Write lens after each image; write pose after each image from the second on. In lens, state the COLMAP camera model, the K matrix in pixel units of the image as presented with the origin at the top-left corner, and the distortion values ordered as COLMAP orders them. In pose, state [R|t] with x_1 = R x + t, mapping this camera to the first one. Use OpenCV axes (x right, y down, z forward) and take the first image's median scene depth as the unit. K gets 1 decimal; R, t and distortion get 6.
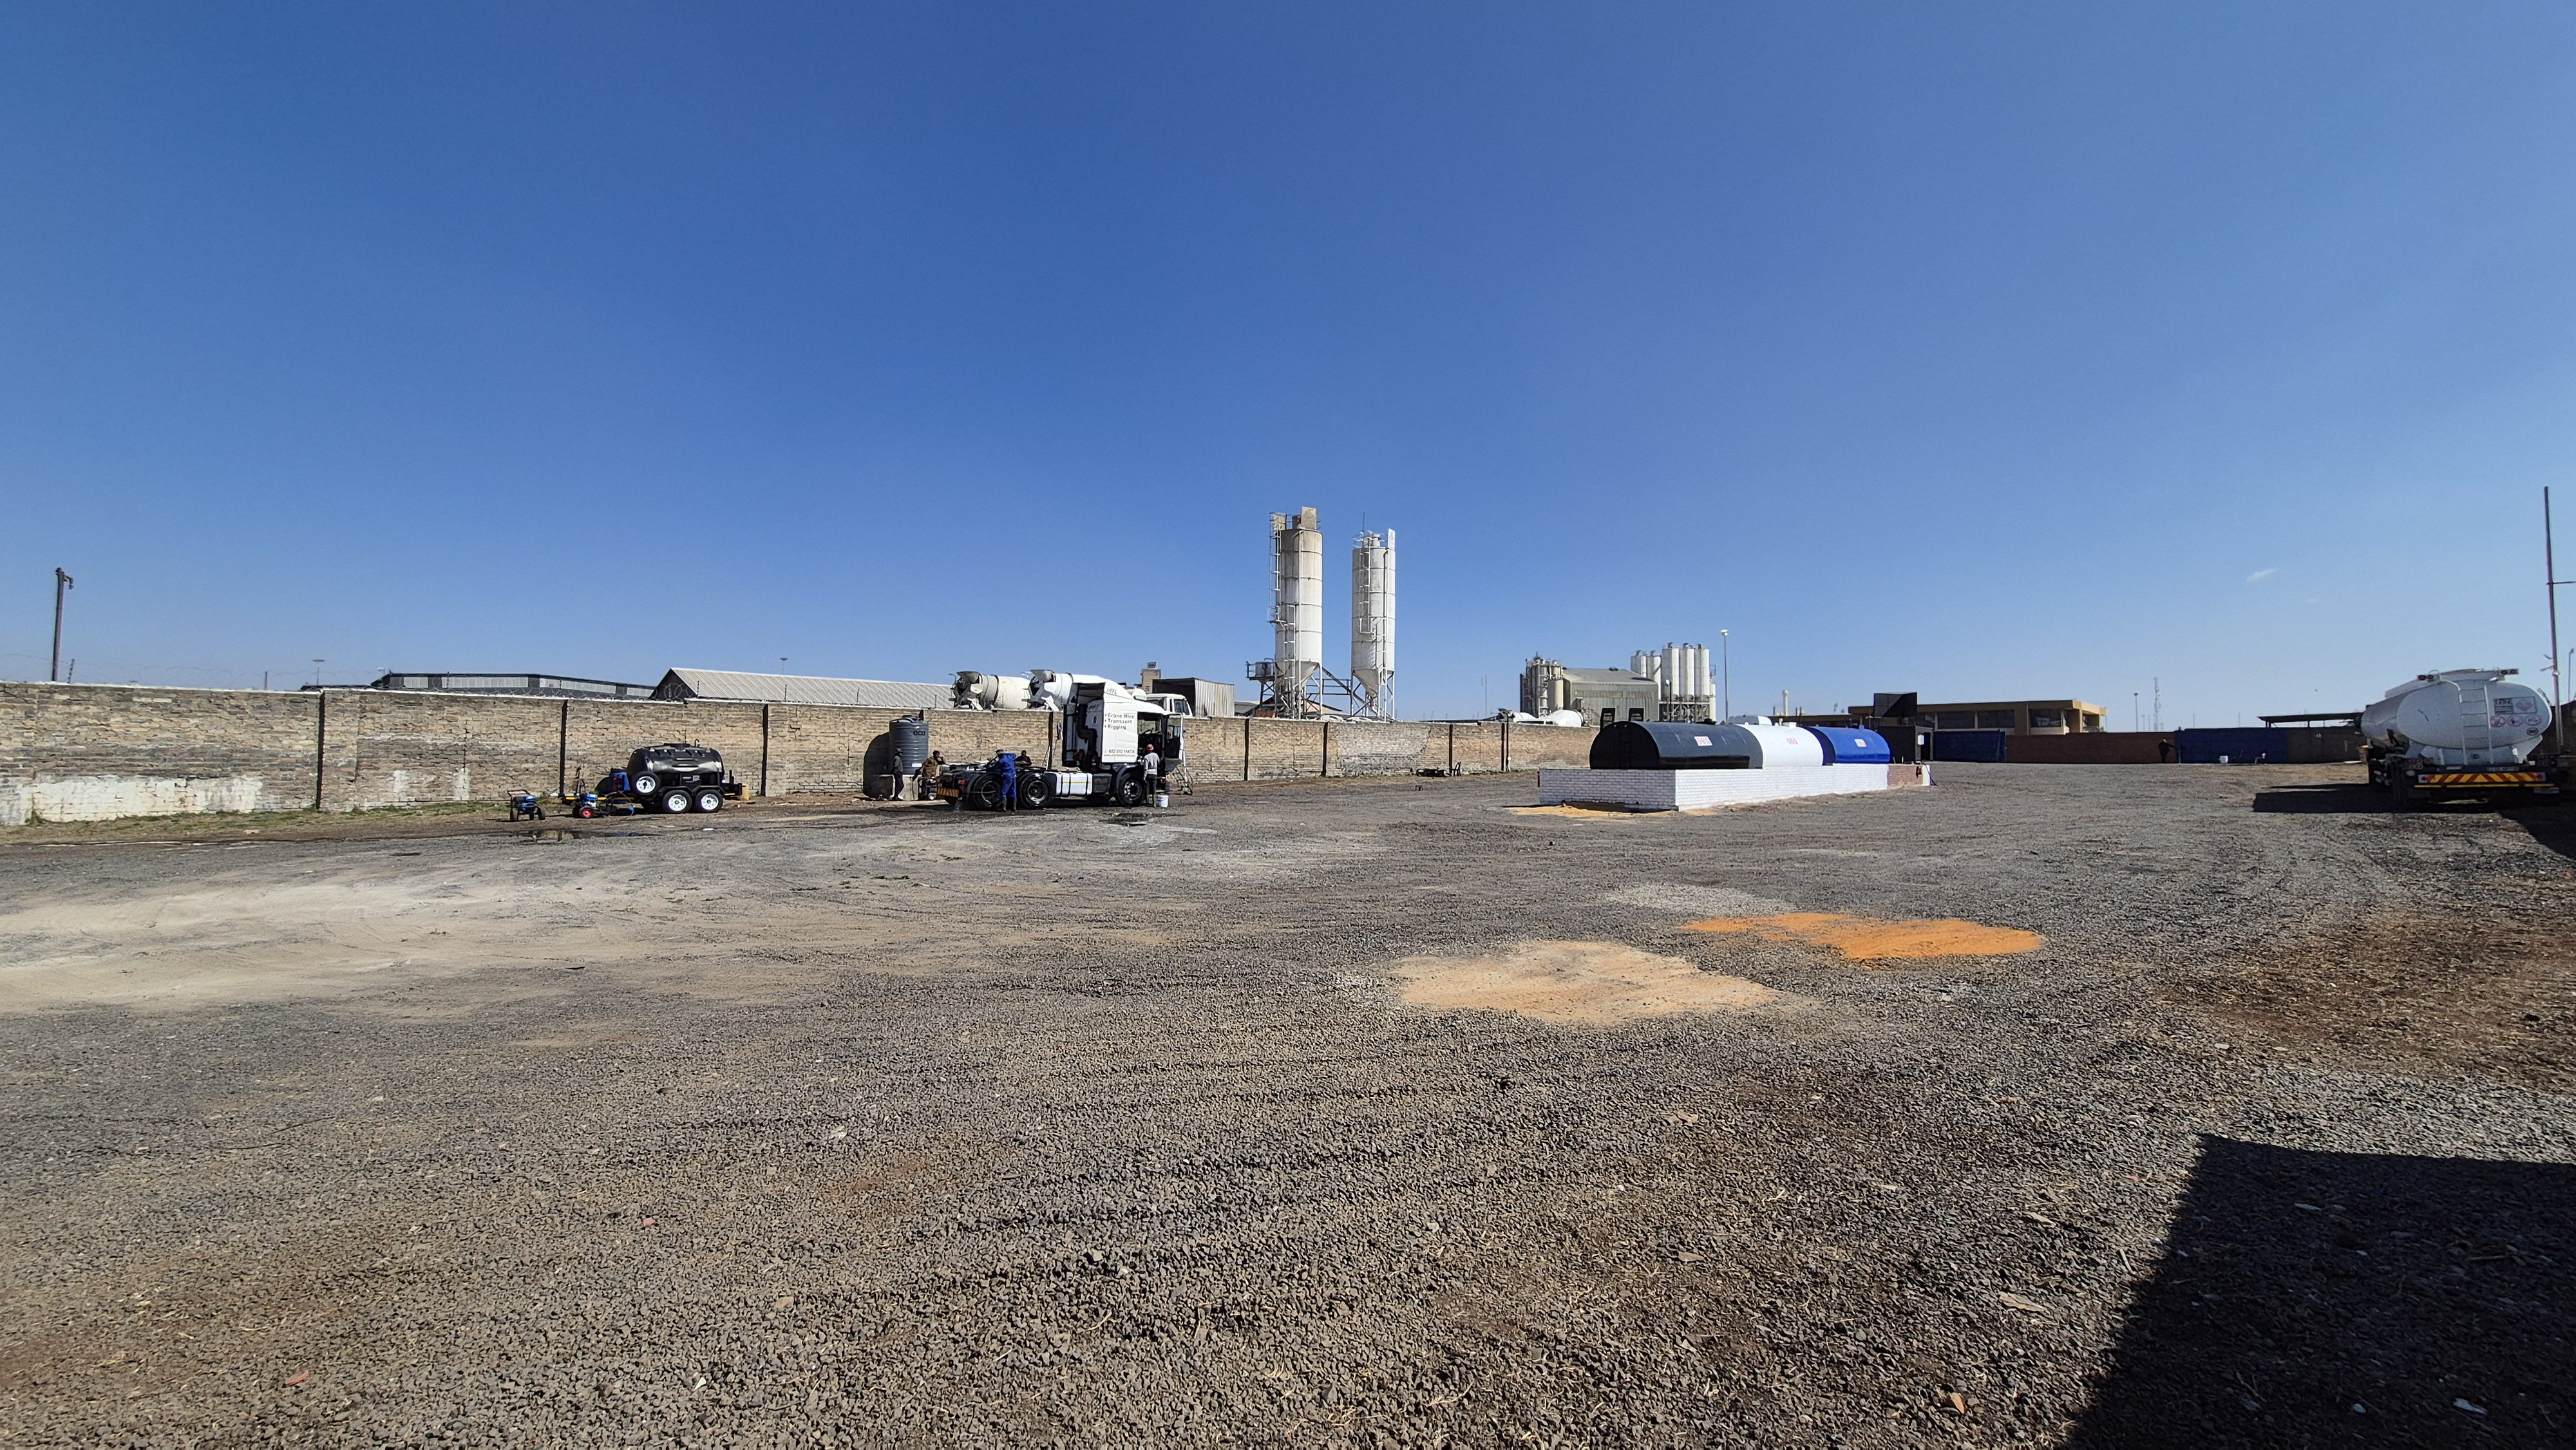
lens RADIAL K [[1056.2, 0, 1309.4], [0, 1056.2, 713.9], [0, 0, 1]] dist [-0.002919, 0.002089]
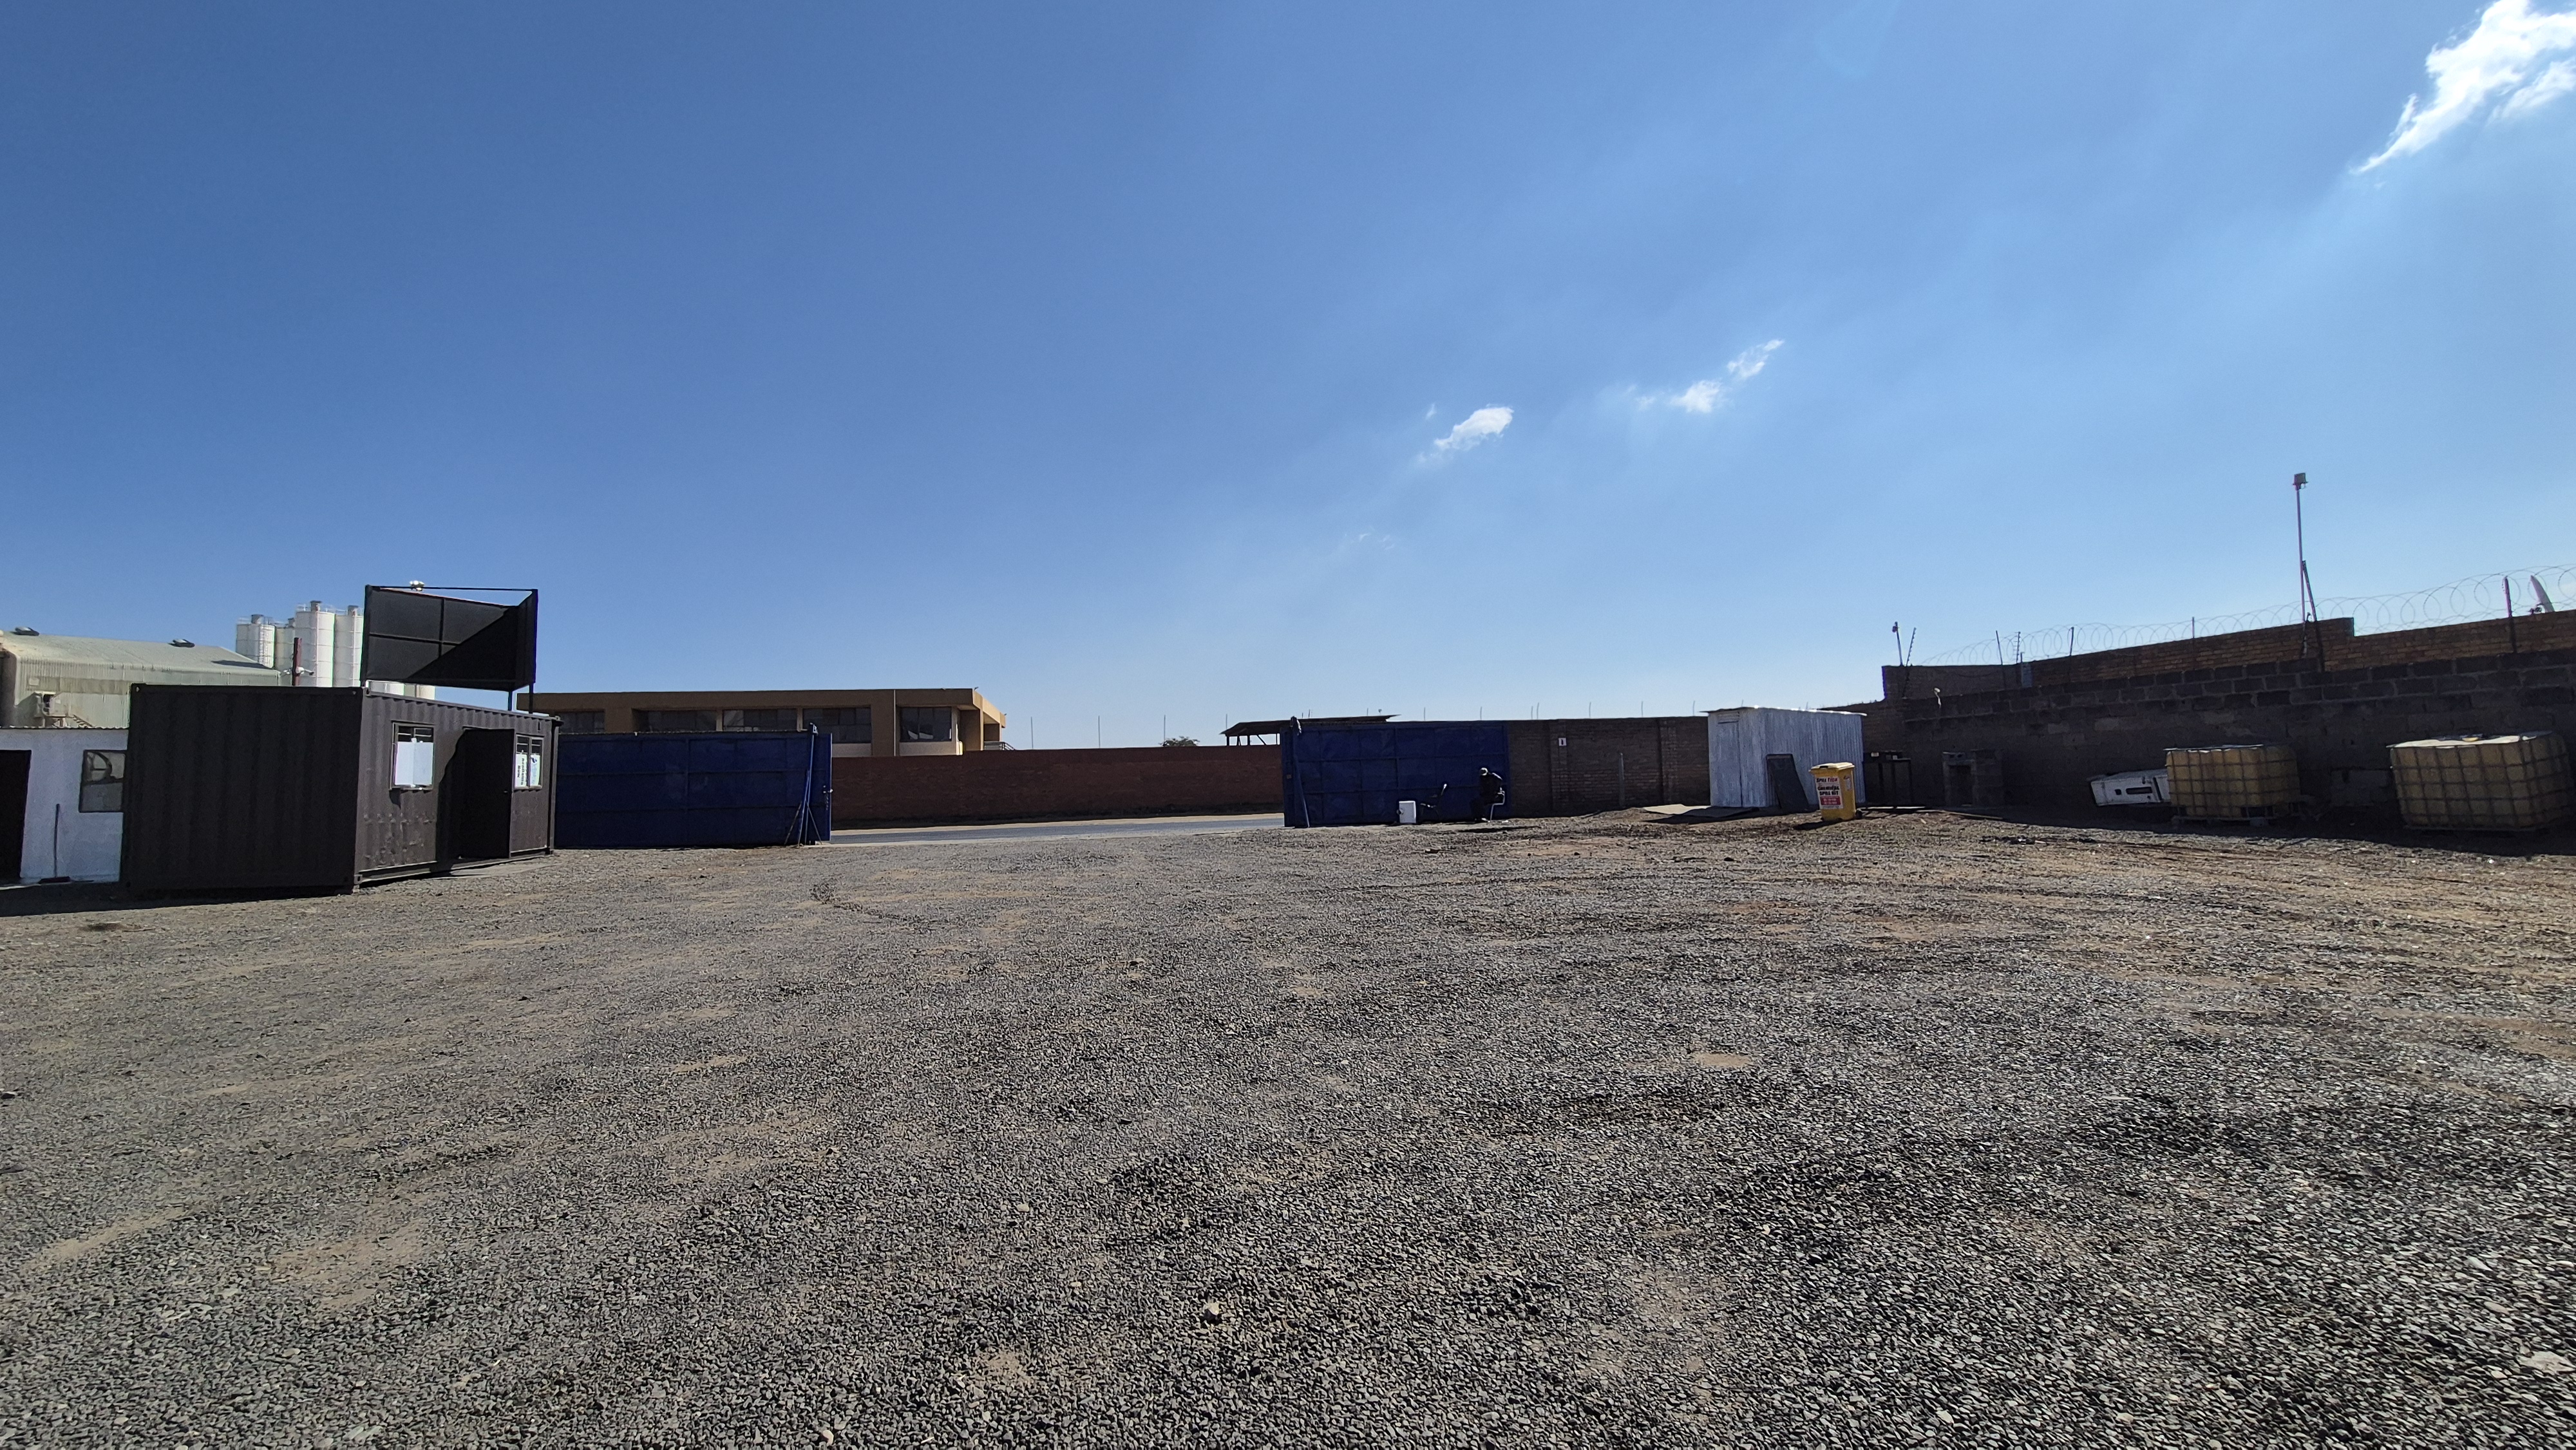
lens RADIAL K [[1056.2, 0, 1309.7], [0, 1056.2, 705.4], [0, 0, 1]] dist [-0.002919, 0.002089]
pose [[0.560860, 0.037804, 0.827047, 1.249066], [-0.005088, 0.999095, -0.042217, 0.052370], [-0.827895, 0.019470, 0.560545, 1.848315]]
